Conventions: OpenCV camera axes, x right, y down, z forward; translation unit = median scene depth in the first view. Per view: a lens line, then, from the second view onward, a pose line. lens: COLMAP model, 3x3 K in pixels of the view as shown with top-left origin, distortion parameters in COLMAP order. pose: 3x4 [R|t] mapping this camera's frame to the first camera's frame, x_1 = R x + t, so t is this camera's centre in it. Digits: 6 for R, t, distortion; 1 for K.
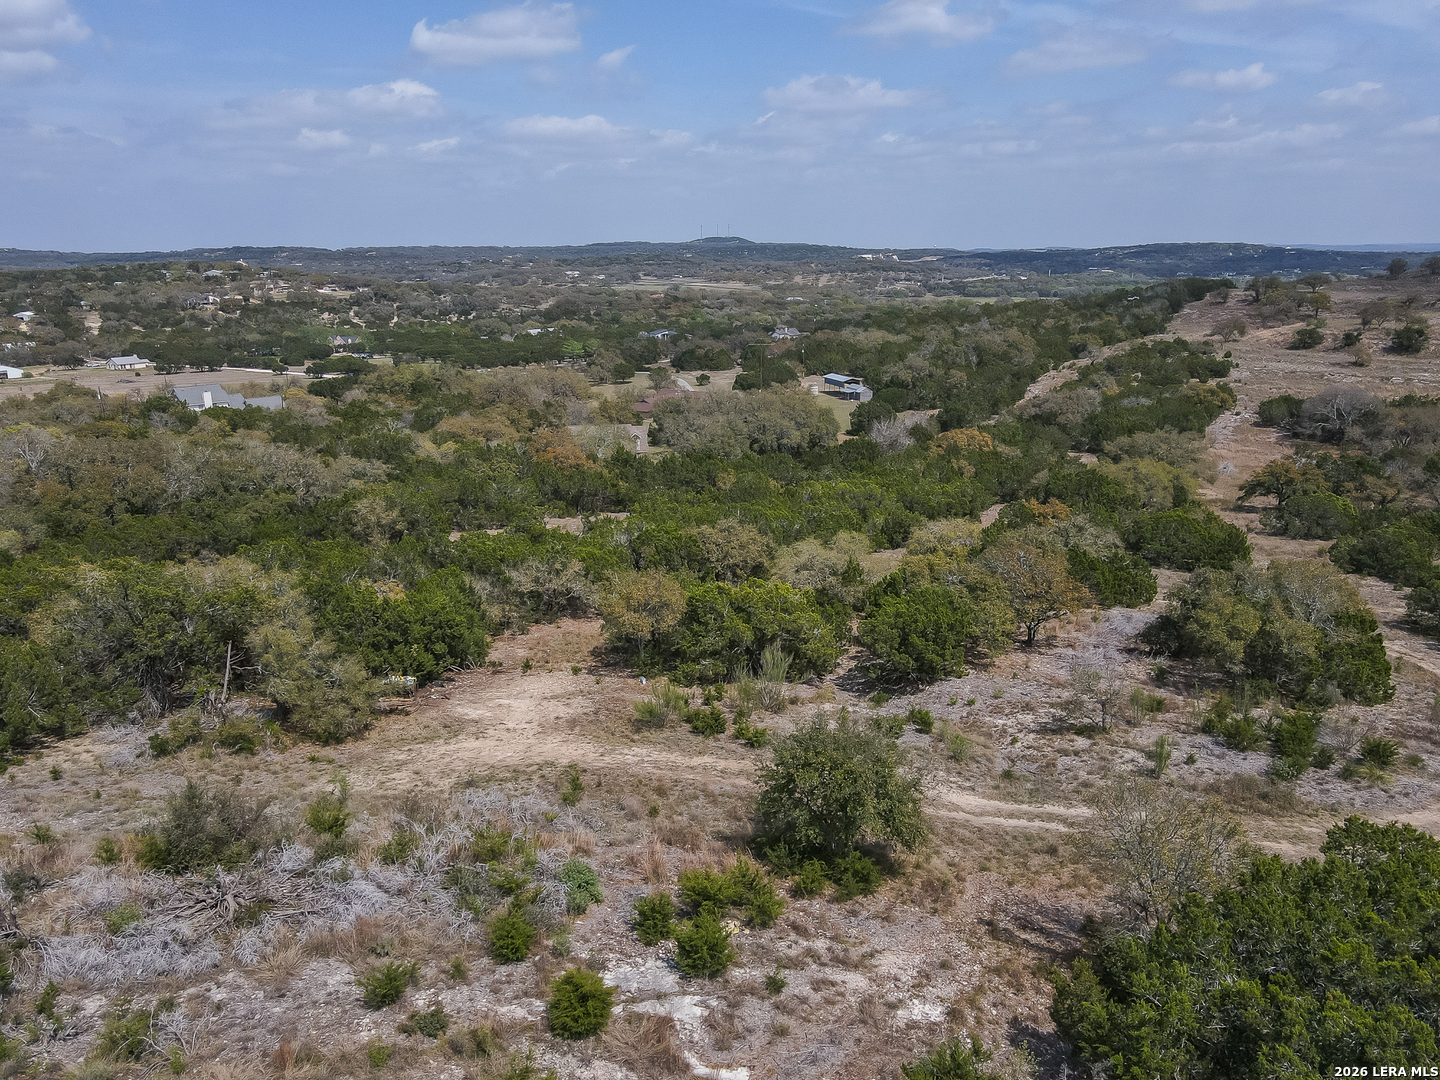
lens RADIAL K [[1068.3, 0, 720.2], [0, 1068.3, 510.4], [0, 0, 1]] dist [-0.008679, 0.041307]
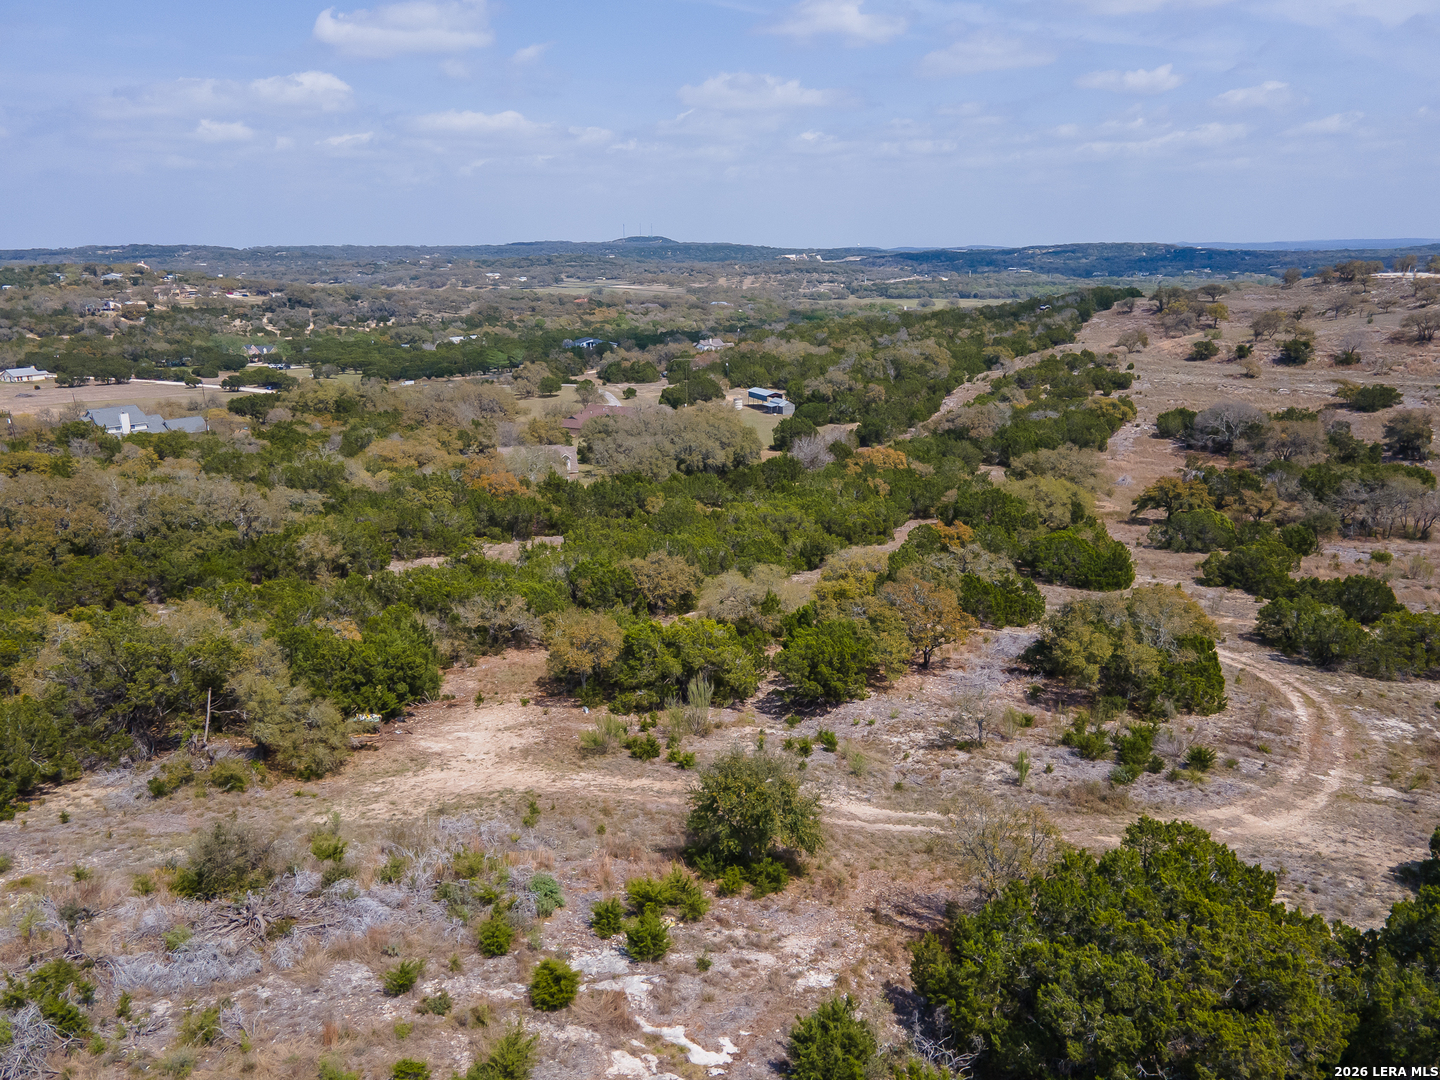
lens RADIAL K [[1080.8, 0, 720.1], [0, 1080.8, 512.1], [0, 0, 1]] dist [0.029409, 0.008376]
pose [[0.997621, -0.017275, 0.066733, -0.001049], [0.017111, 0.999849, 0.003037, -0.016633], [-0.066776, -0.001887, 0.997766, -0.048622]]
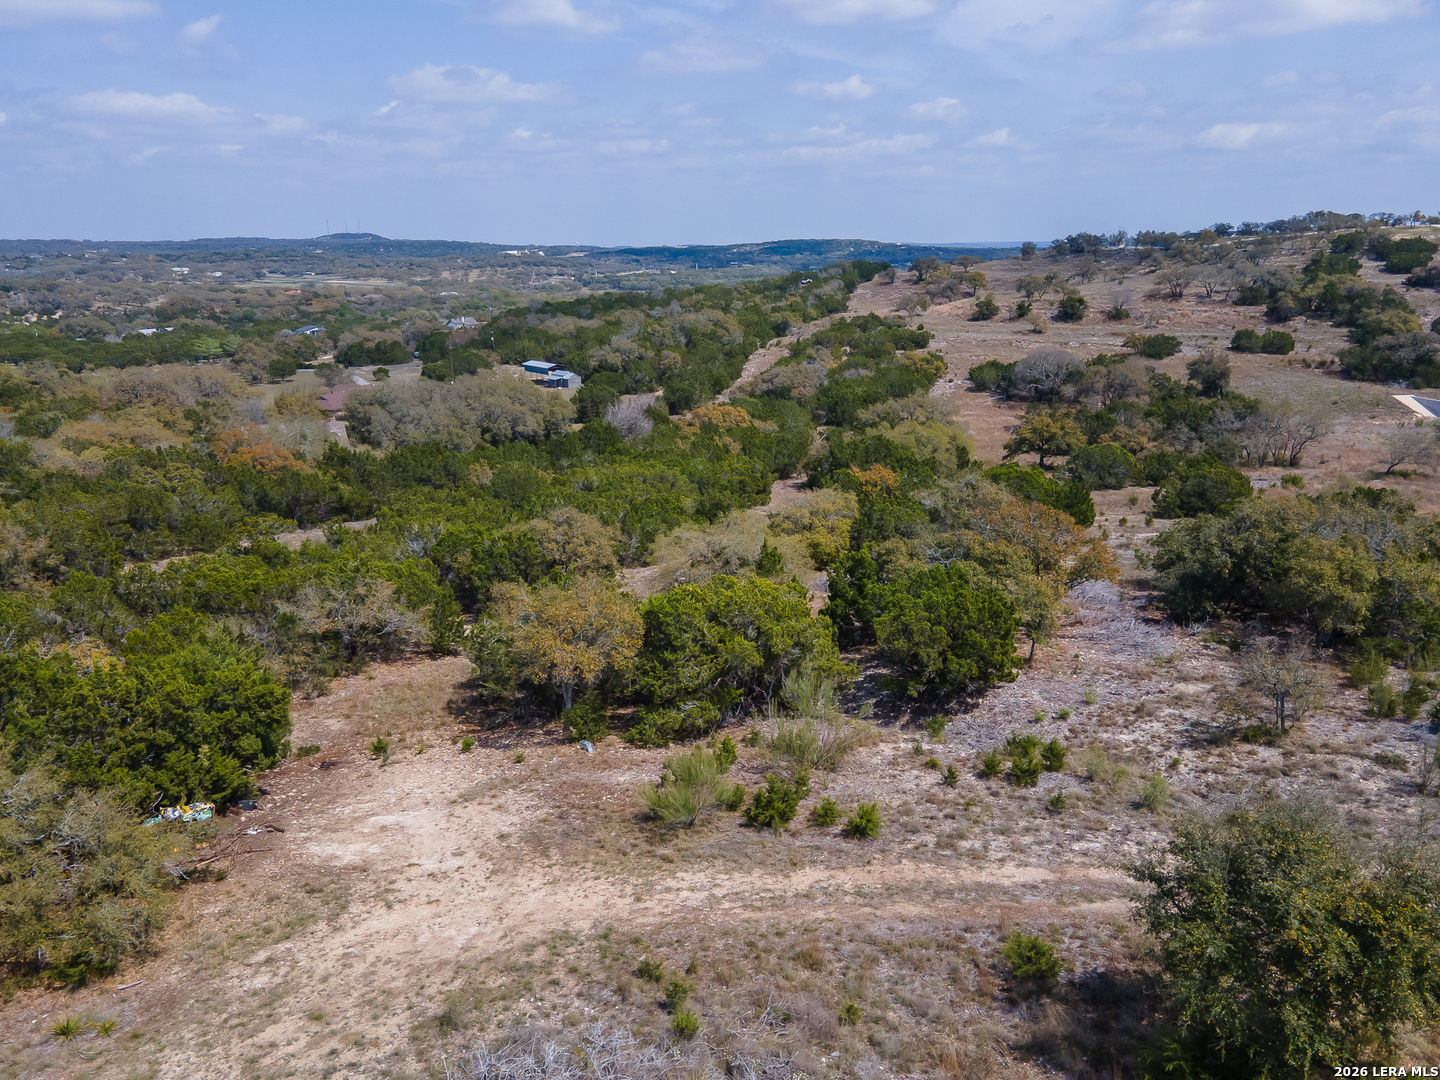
lens RADIAL K [[1064.3, 0, 713.6], [0, 1064.3, 507.1], [0, 0, 1]] dist [0.011437, 0.043233]
pose [[0.946885, -0.076601, 0.312315, -0.061958], [0.078111, 0.996915, 0.007693, 0.004640], [-0.311941, 0.017111, 0.949948, 0.115191]]
